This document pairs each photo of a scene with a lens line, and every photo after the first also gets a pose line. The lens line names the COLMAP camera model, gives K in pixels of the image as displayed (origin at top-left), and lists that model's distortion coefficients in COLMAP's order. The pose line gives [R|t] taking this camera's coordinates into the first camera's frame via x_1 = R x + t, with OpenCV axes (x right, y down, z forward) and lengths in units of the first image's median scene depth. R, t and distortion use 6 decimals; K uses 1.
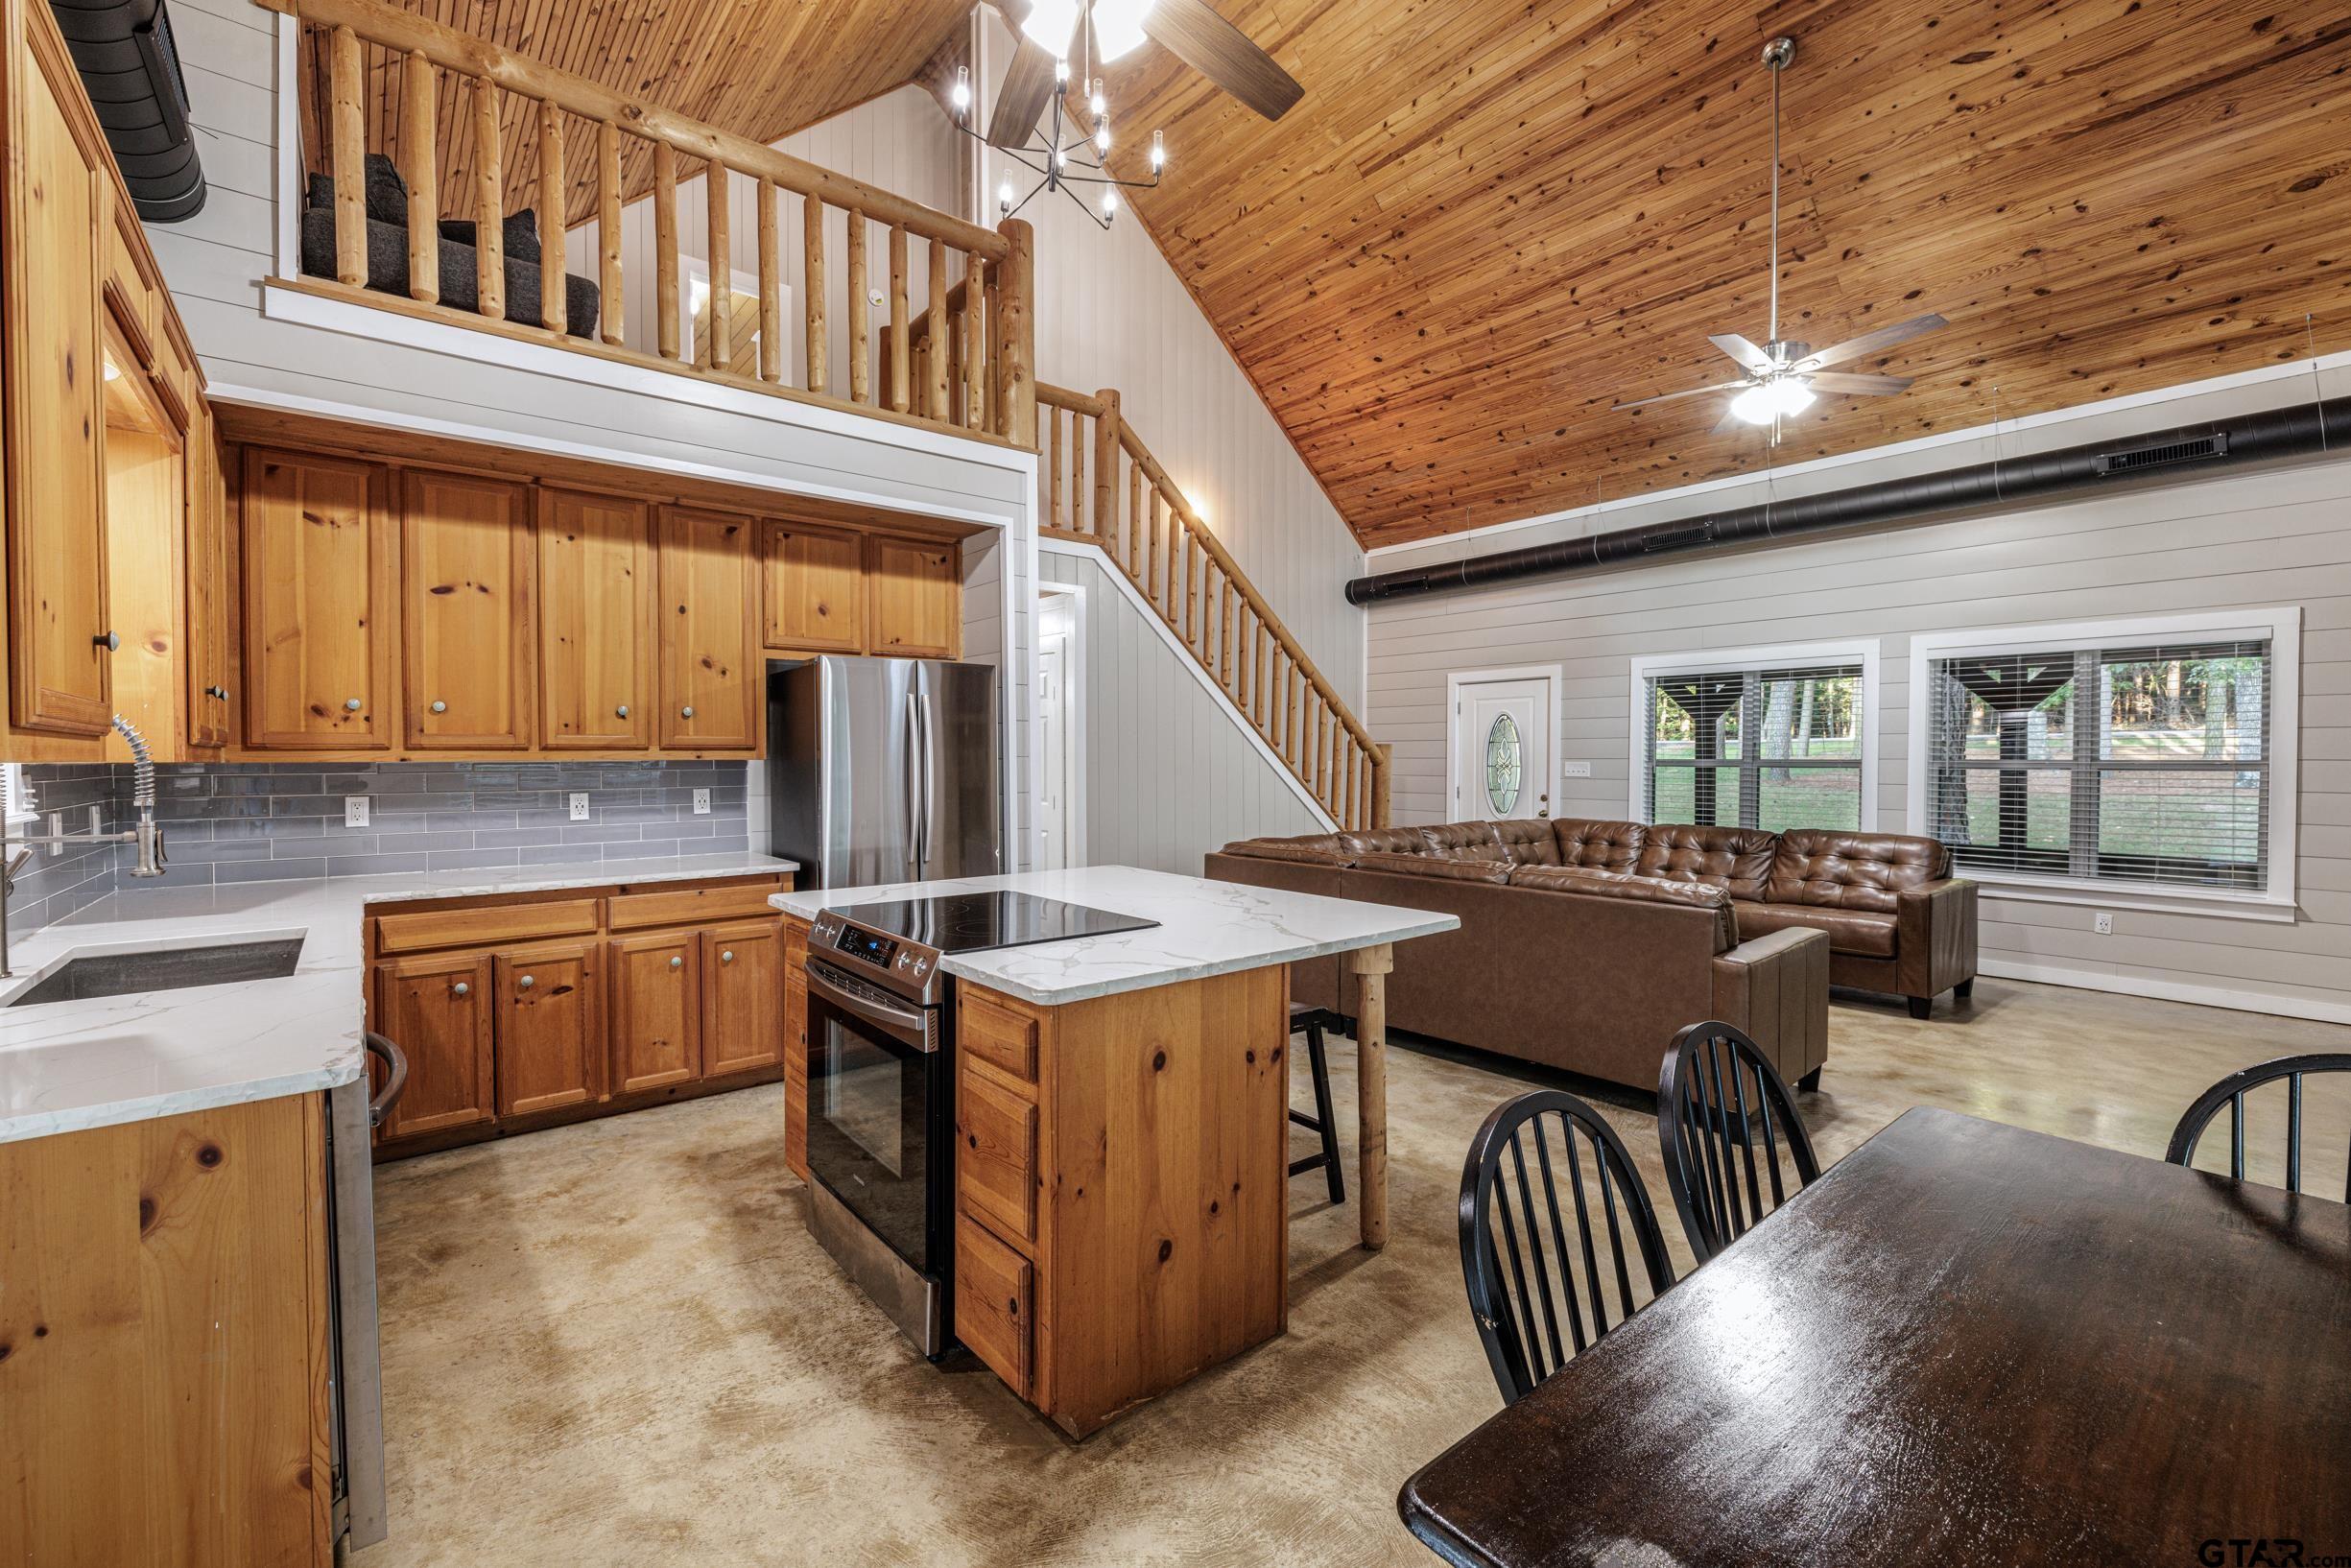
lens RADIAL K [[999.7, 0, 1162.2], [0, 999.7, 776.9], [0, 0, 1]] dist [0.000596, -0.001271]
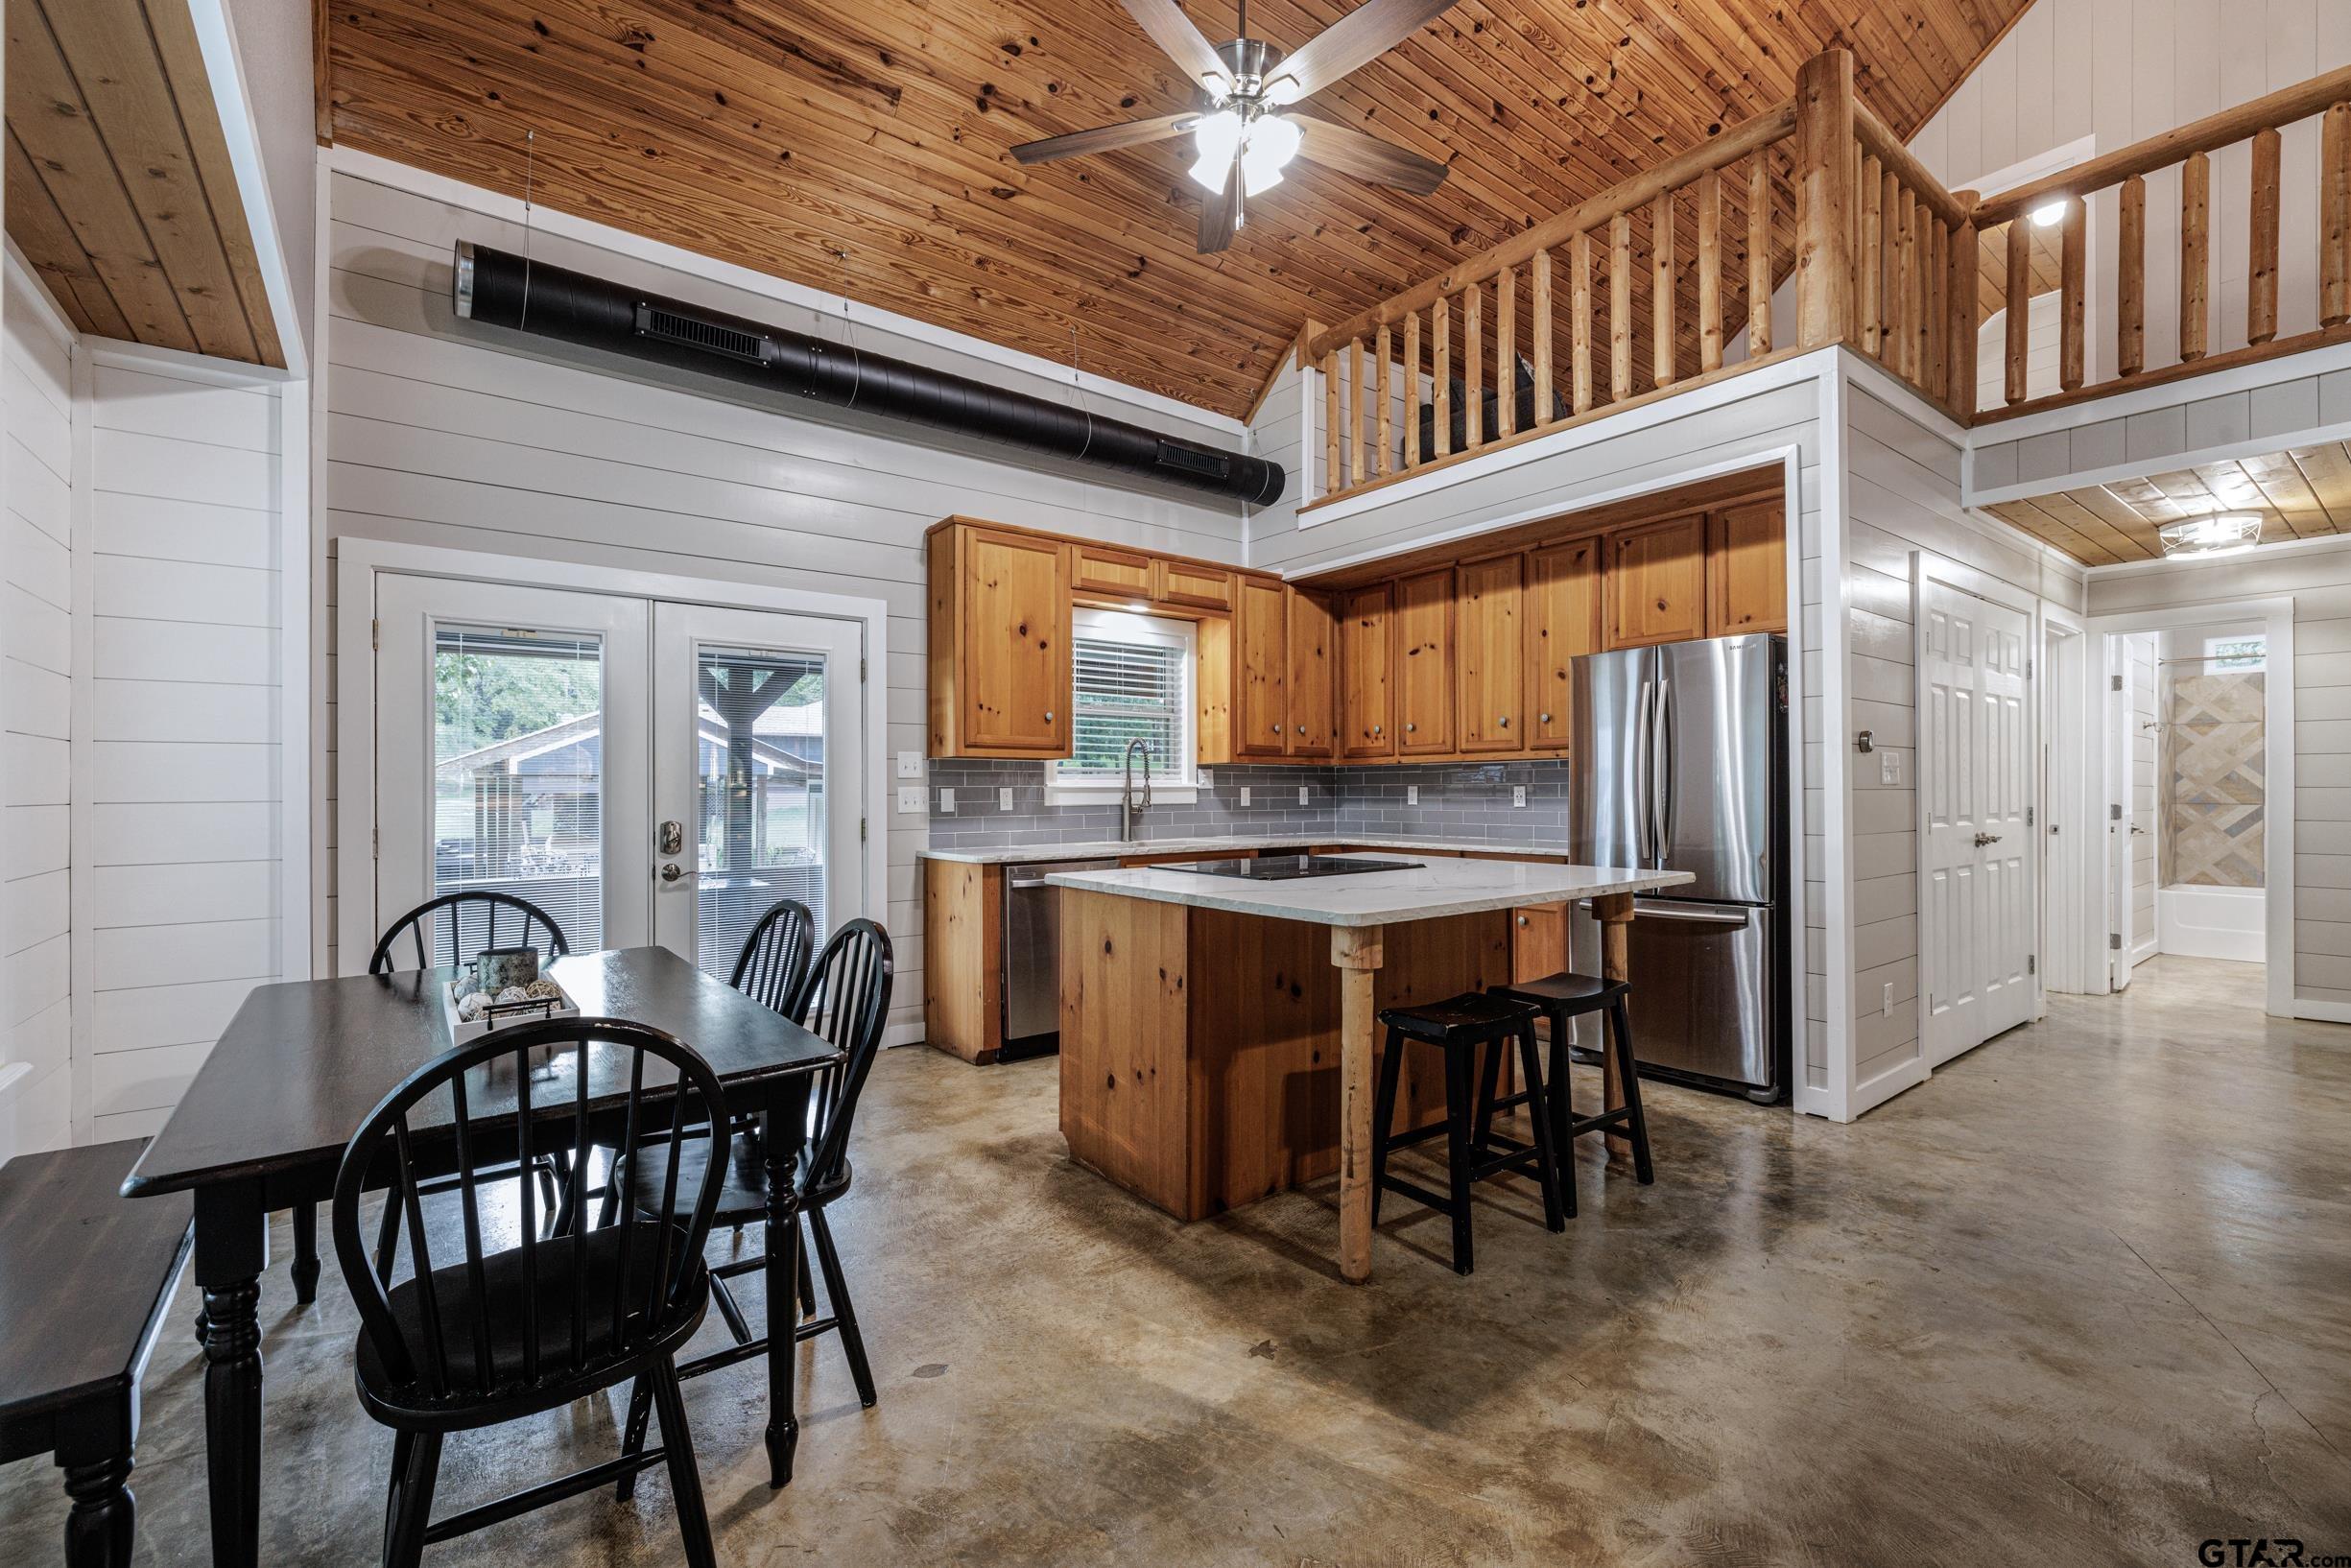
lens RADIAL K [[999.7, 0, 1148.6], [0, 999.7, 775.2], [0, 0, 1]] dist [0.000596, -0.001271]
pose [[-0.037370, -0.014876, -0.999191, 0.788772], [-0.015042, 0.999784, -0.014323, 0.030874], [0.999188, 0.014494, -0.037586, 0.606368]]
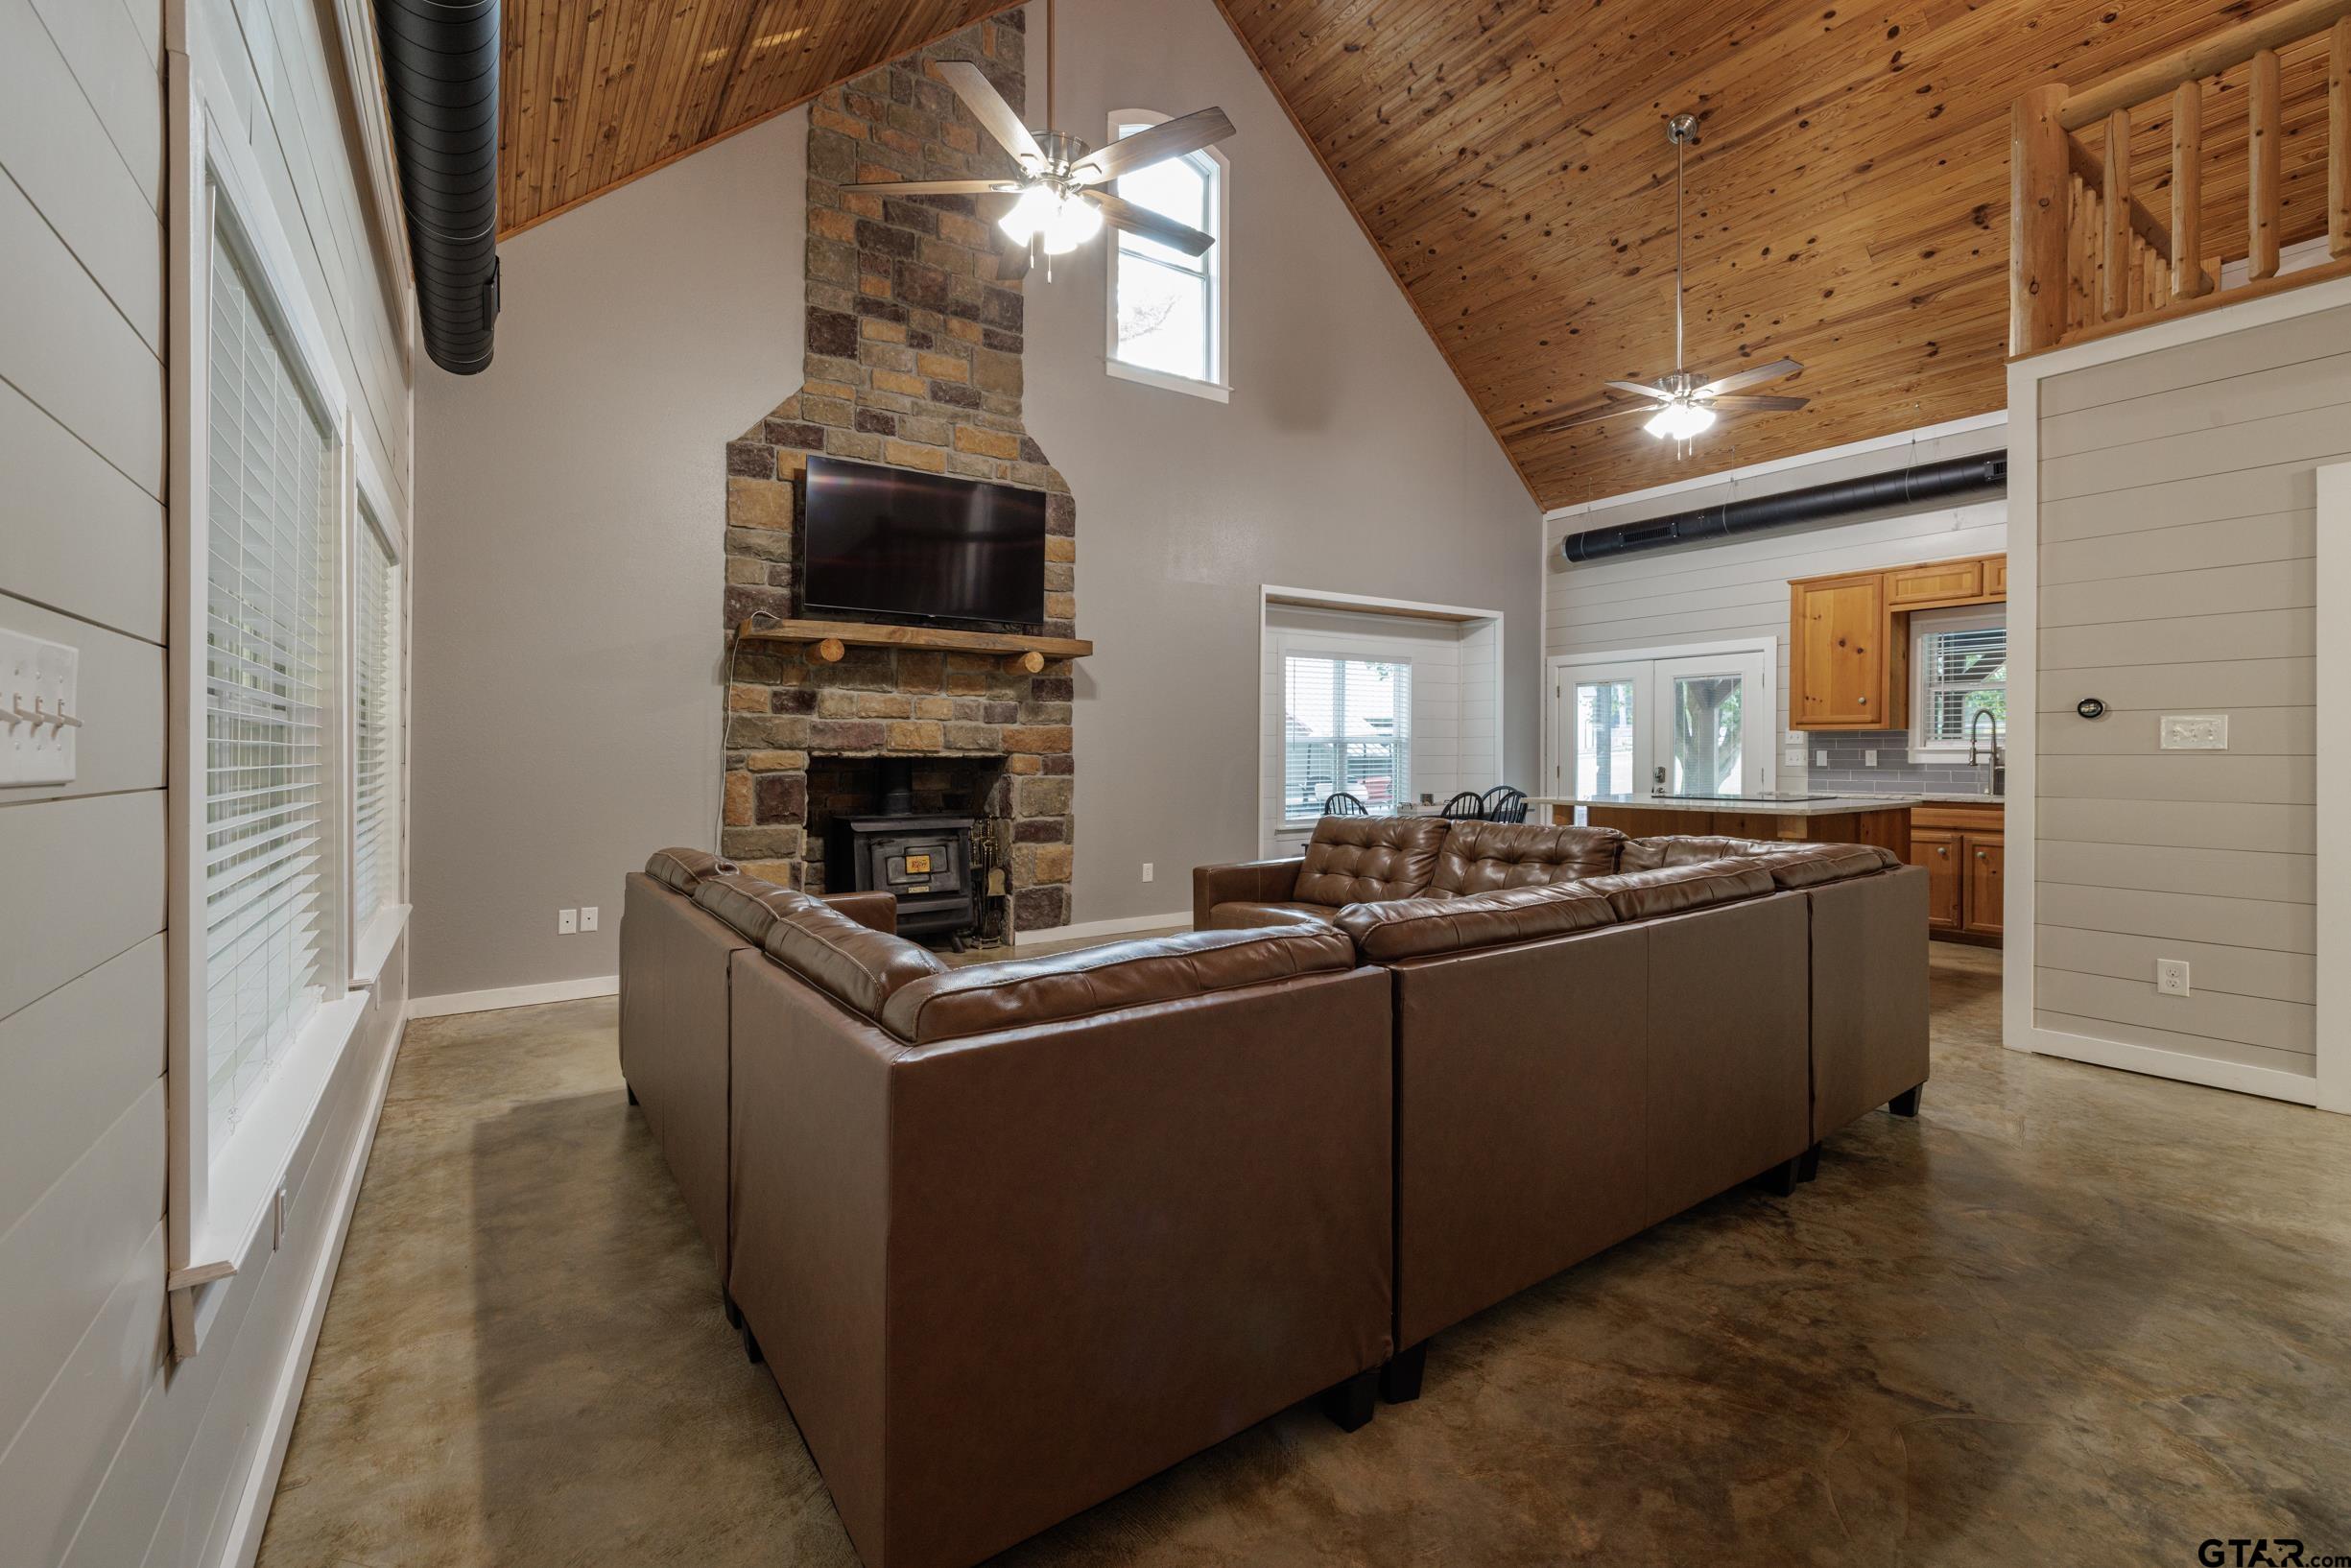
lens RADIAL K [[999.7, 0, 1141.1], [0, 999.7, 739.9], [0, 0, 1]] dist [0.000596, -0.001271]
pose [[-0.994047, 0.001014, 0.108951, 0.637898], [0.001663, 0.999981, 0.005870, -0.000382], [-0.108943, 0.006016, -0.994030, 2.364600]]
